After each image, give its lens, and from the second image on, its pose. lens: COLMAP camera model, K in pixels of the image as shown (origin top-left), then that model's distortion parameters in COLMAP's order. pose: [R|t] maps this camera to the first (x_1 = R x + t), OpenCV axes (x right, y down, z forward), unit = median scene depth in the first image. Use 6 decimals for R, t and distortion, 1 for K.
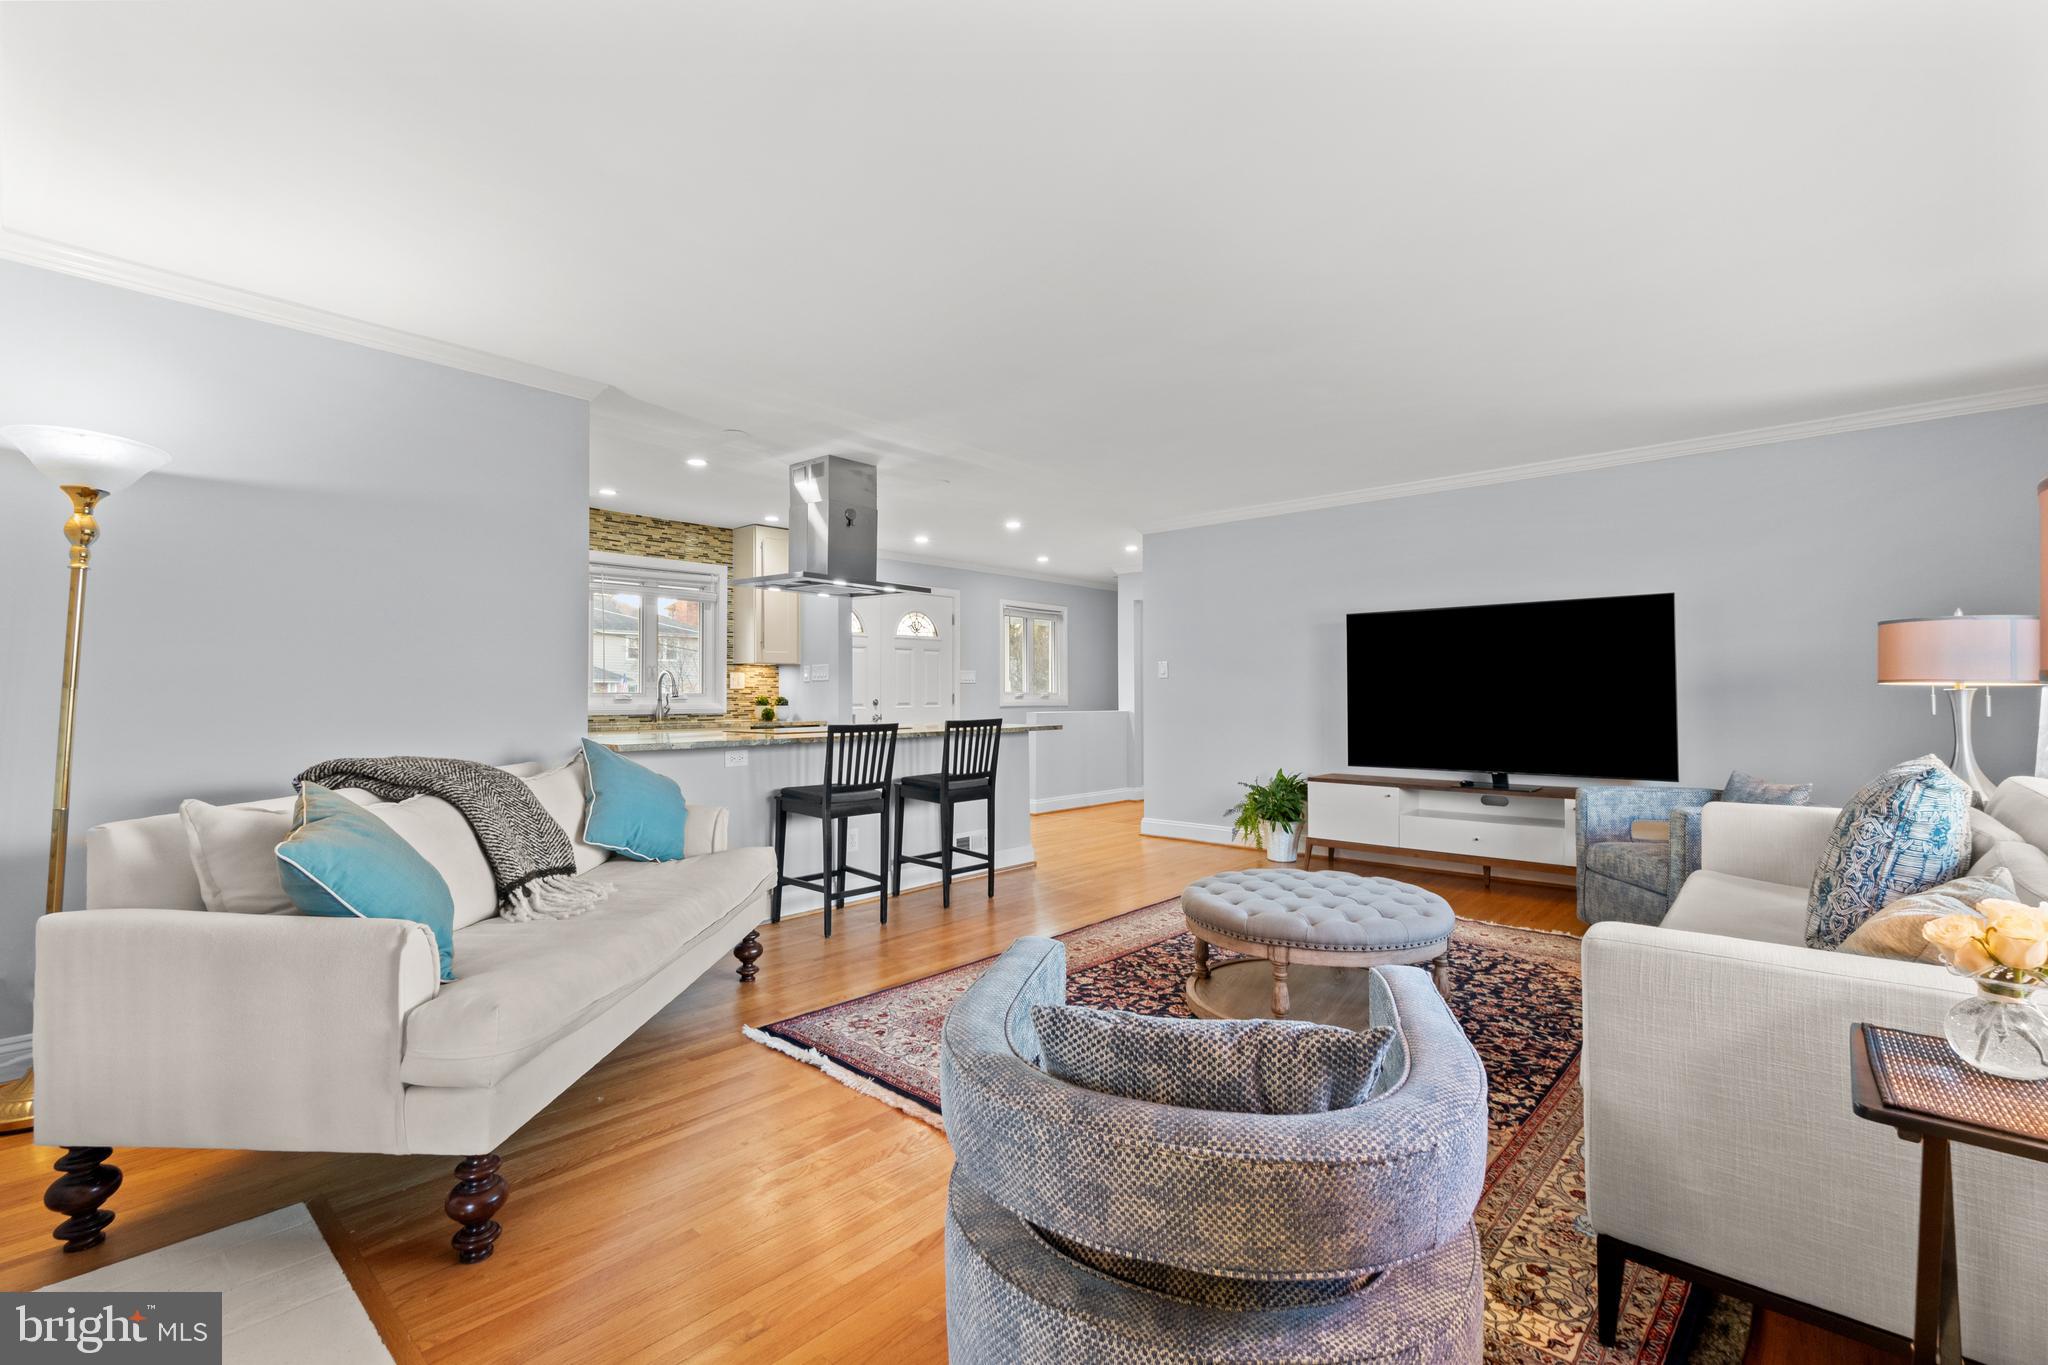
lens RADIAL K [[895.5, 0, 1012.6], [0, 895.5, 681.5], [0, 0, 1]] dist [-0.005492, -0.000549]
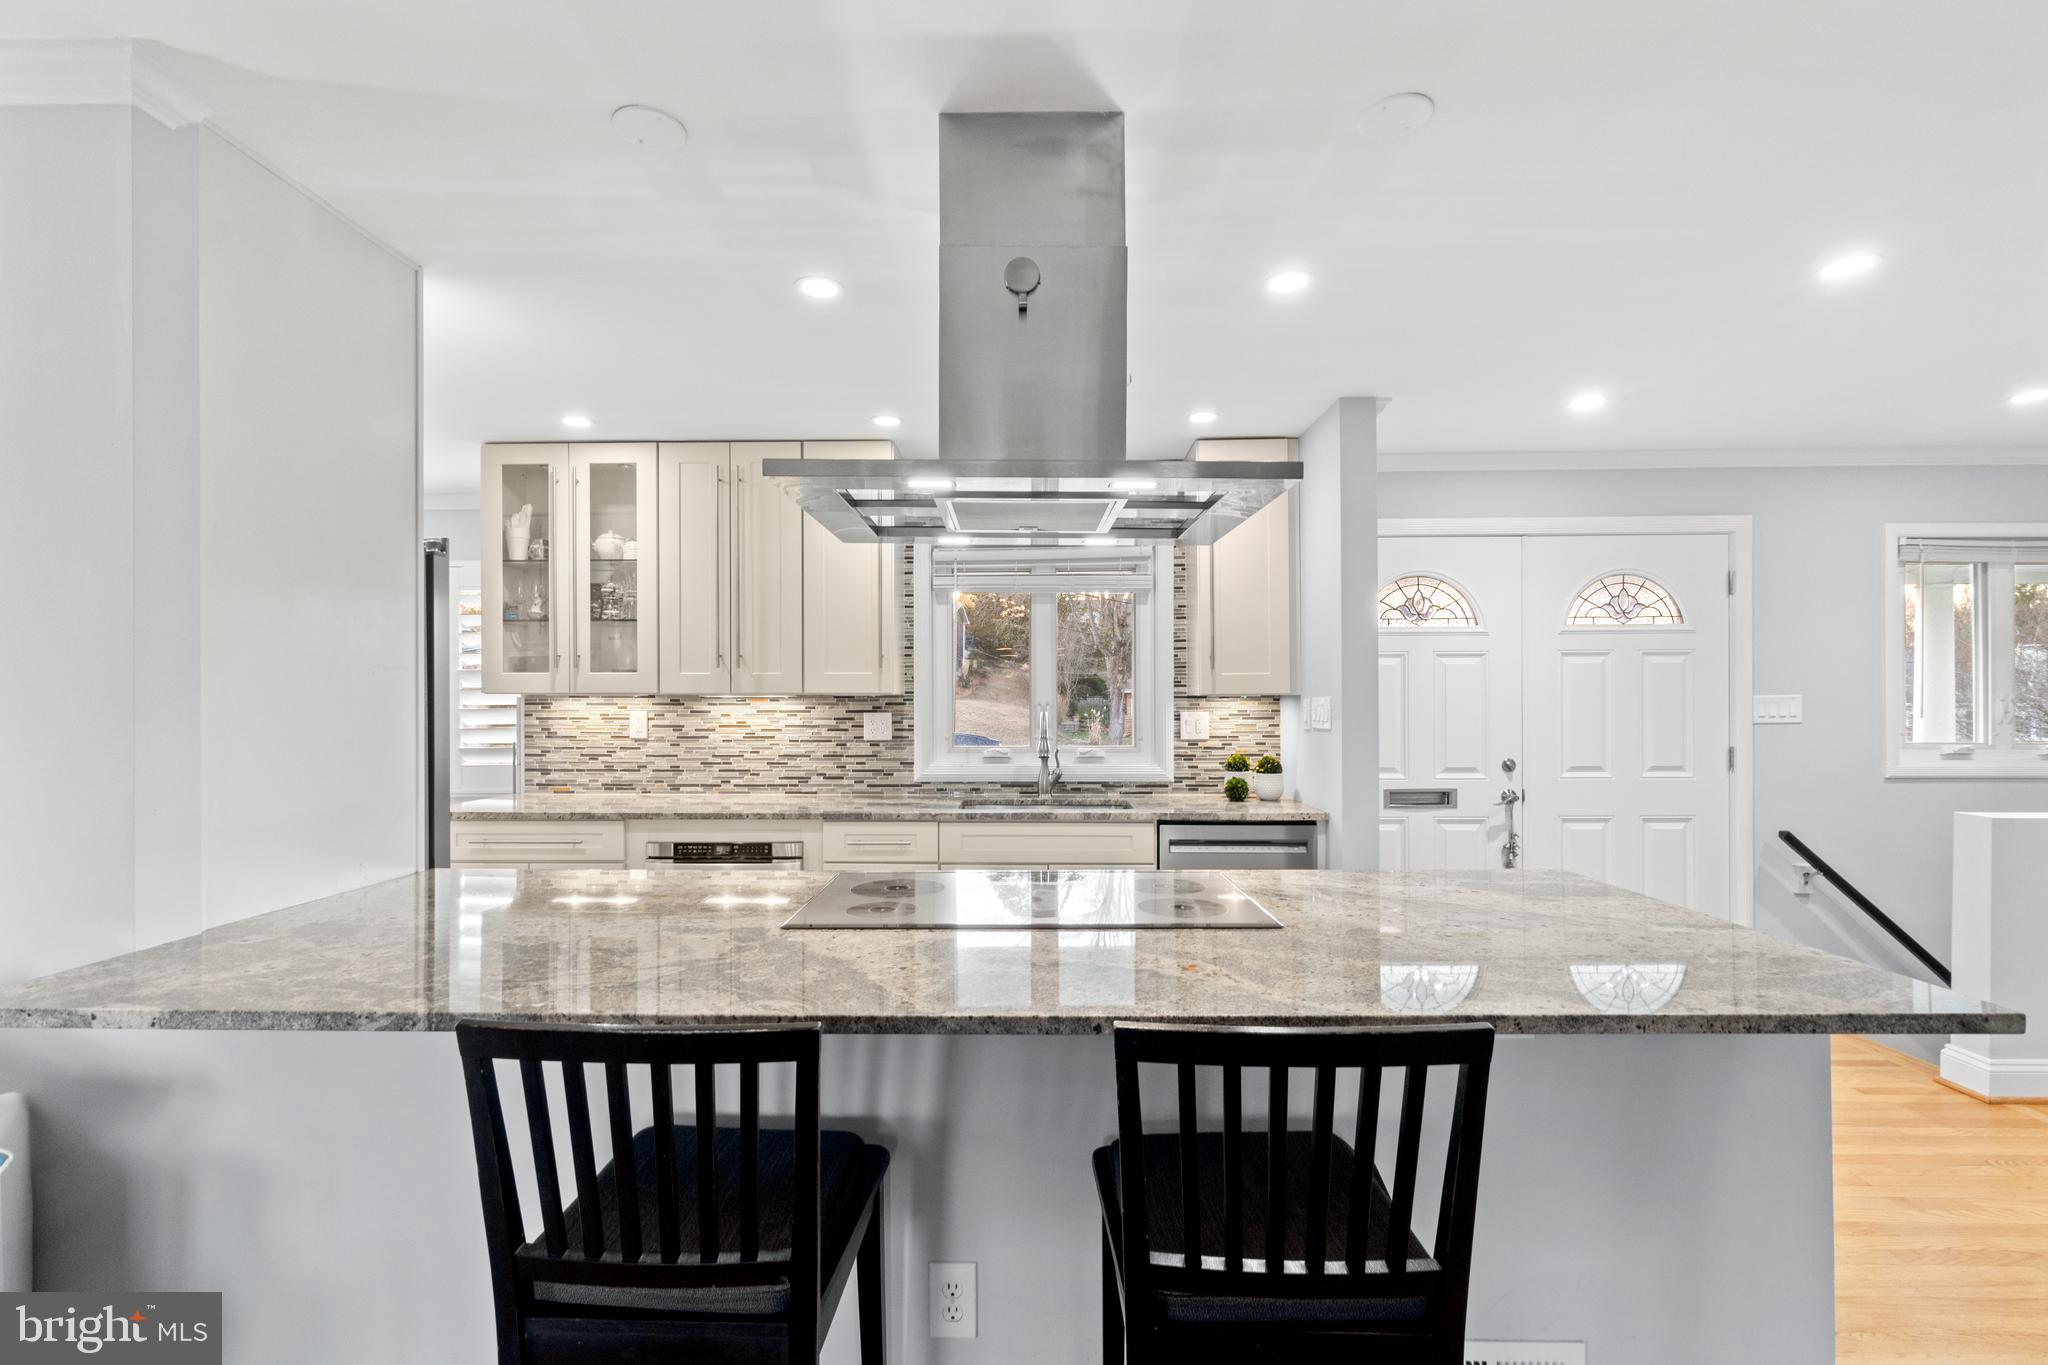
lens RADIAL K [[895.5, 0, 1019.2], [0, 895.5, 696.0], [0, 0, 1]] dist [-0.005492, -0.000549]
pose [[0.652368, -0.006550, -0.757874, 0.091883], [0.011216, 0.999937, 0.001012, -0.038956], [0.757819, -0.009161, 0.652400, 1.001815]]
